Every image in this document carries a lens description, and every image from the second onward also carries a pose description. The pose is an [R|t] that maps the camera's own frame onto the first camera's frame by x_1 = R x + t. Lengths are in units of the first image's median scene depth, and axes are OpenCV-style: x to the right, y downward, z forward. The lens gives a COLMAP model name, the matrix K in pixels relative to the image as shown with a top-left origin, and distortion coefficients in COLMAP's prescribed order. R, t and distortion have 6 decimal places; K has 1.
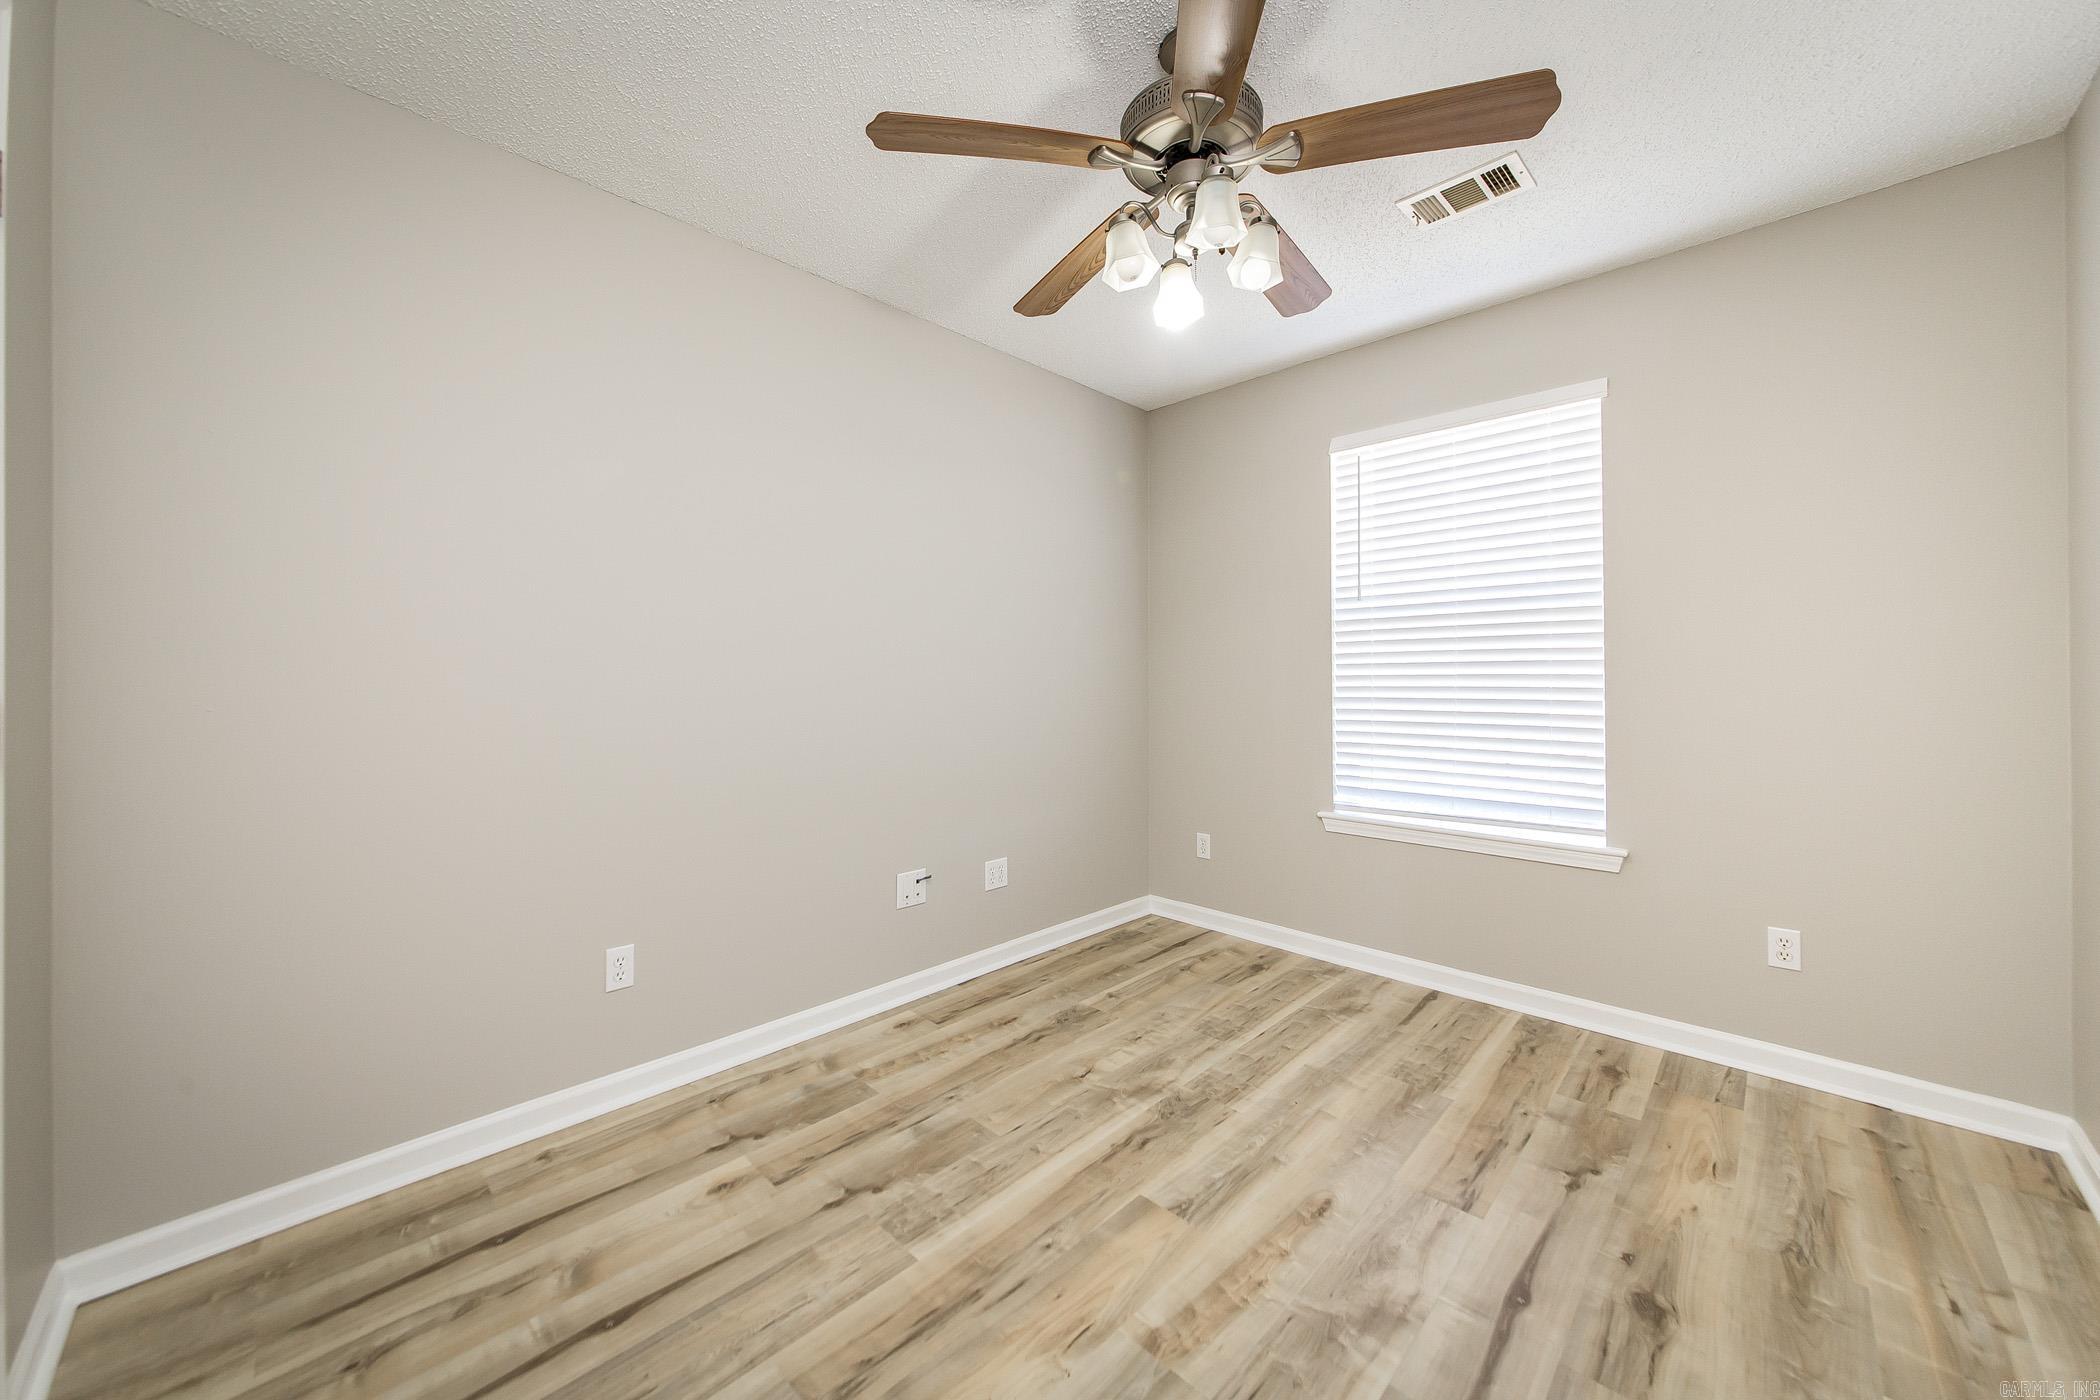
lens RADIAL K [[754.7, 0, 1051.4], [0, 754.7, 688.0], [0, 0, 1]] dist [-0.009996, -0.000669]
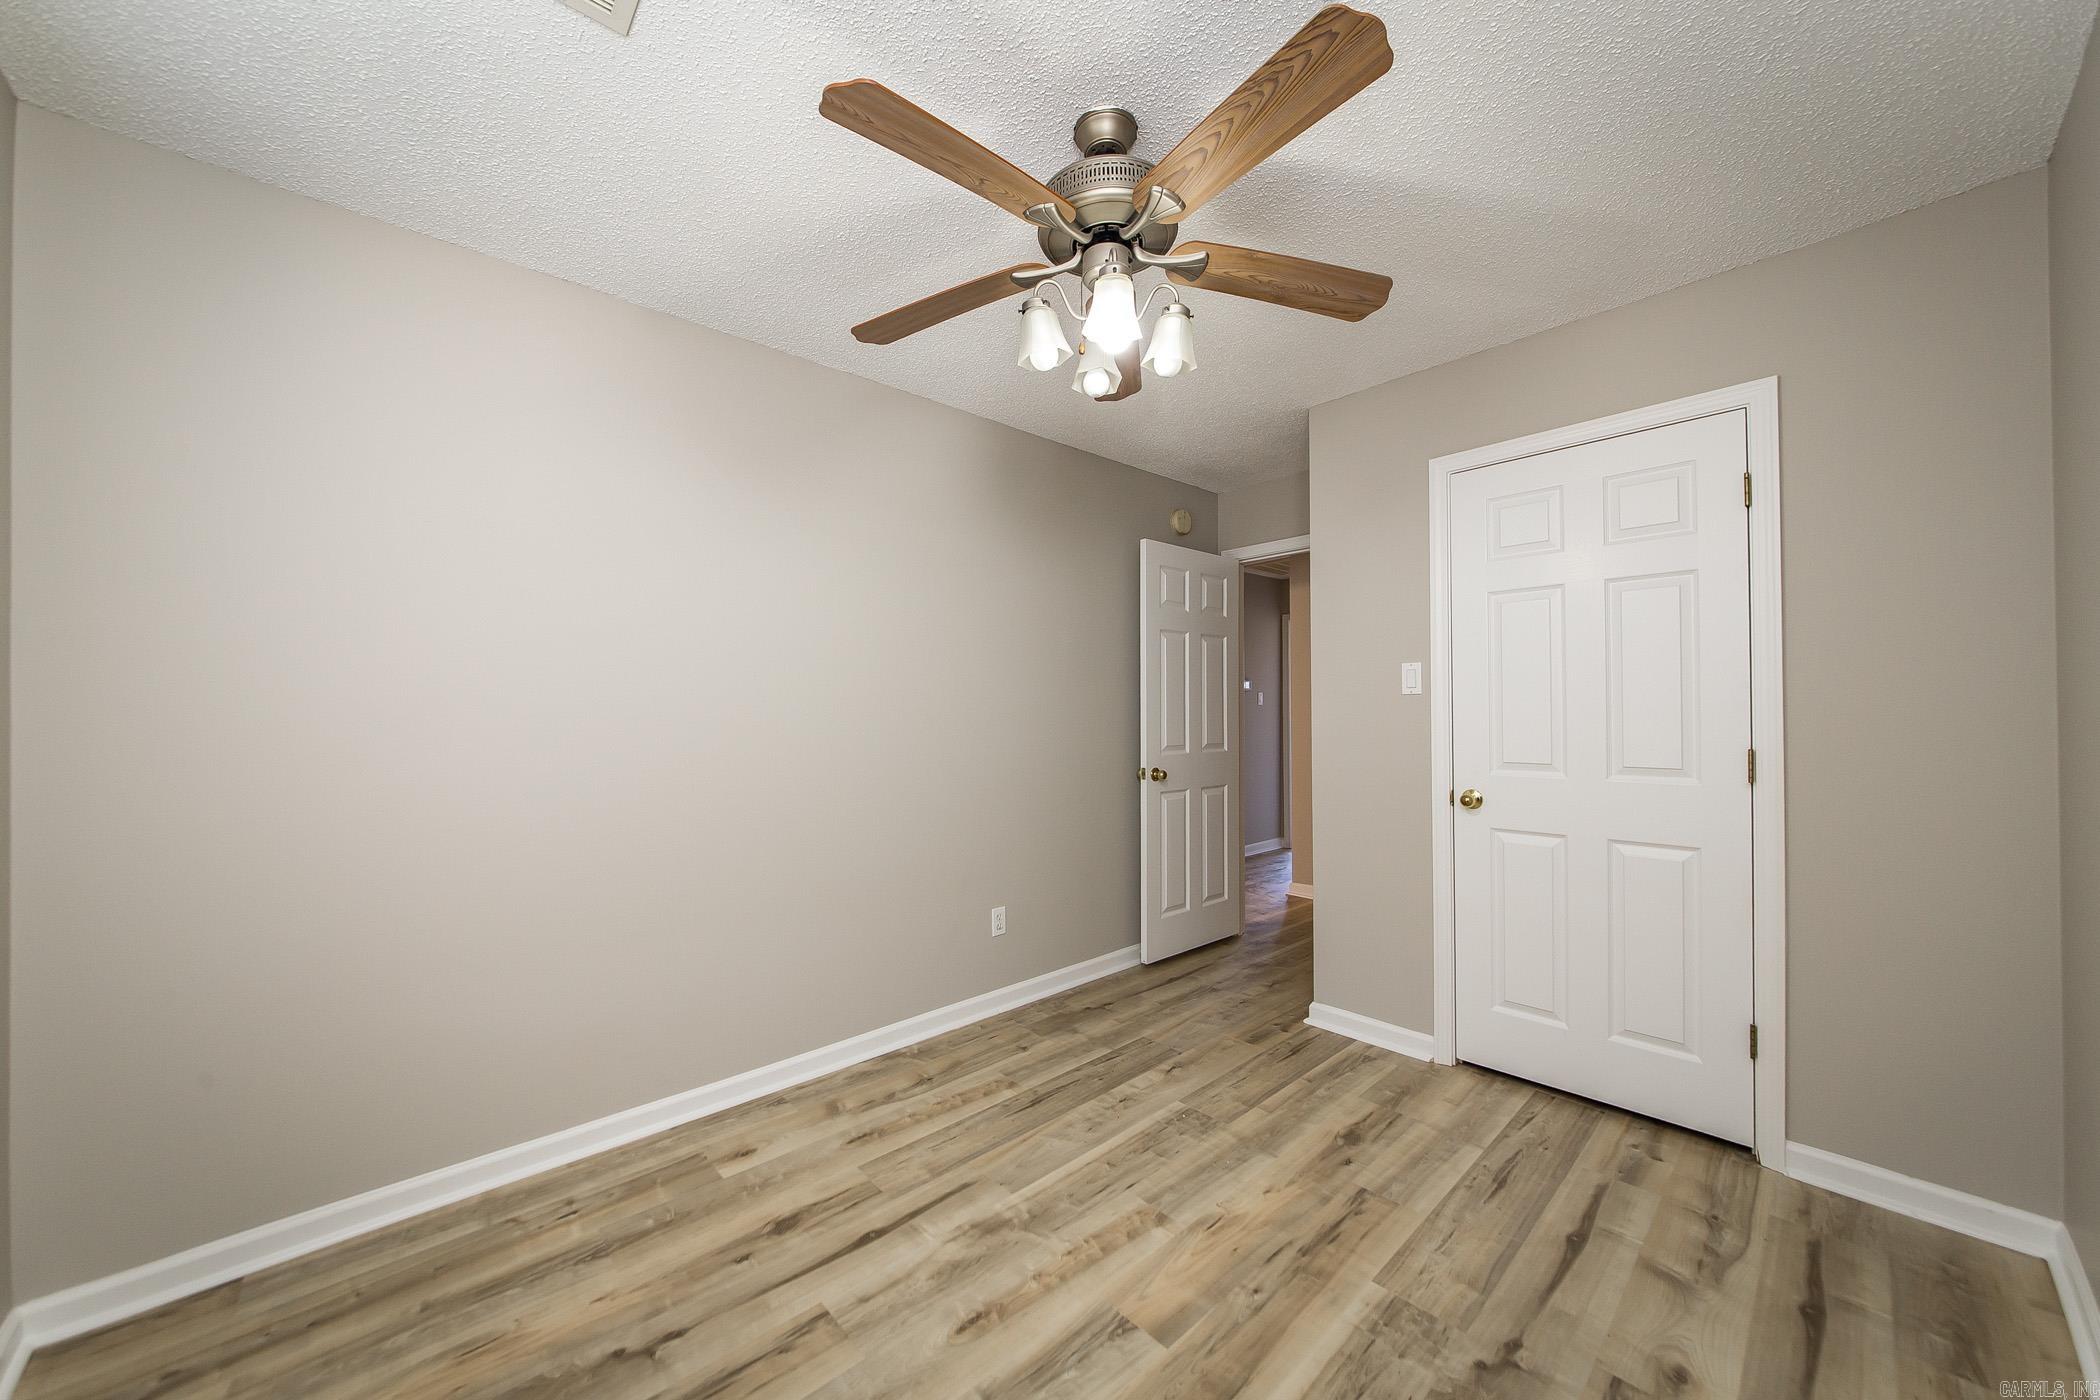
lens RADIAL K [[754.7, 0, 1051.5], [0, 754.7, 705.3], [0, 0, 1]] dist [-0.009996, -0.000669]
pose [[-0.998608, 0.010252, 0.051748, 0.229984], [0.010334, 0.999946, 0.001312, -0.089157], [-0.051732, 0.001845, -0.998659, 2.159327]]
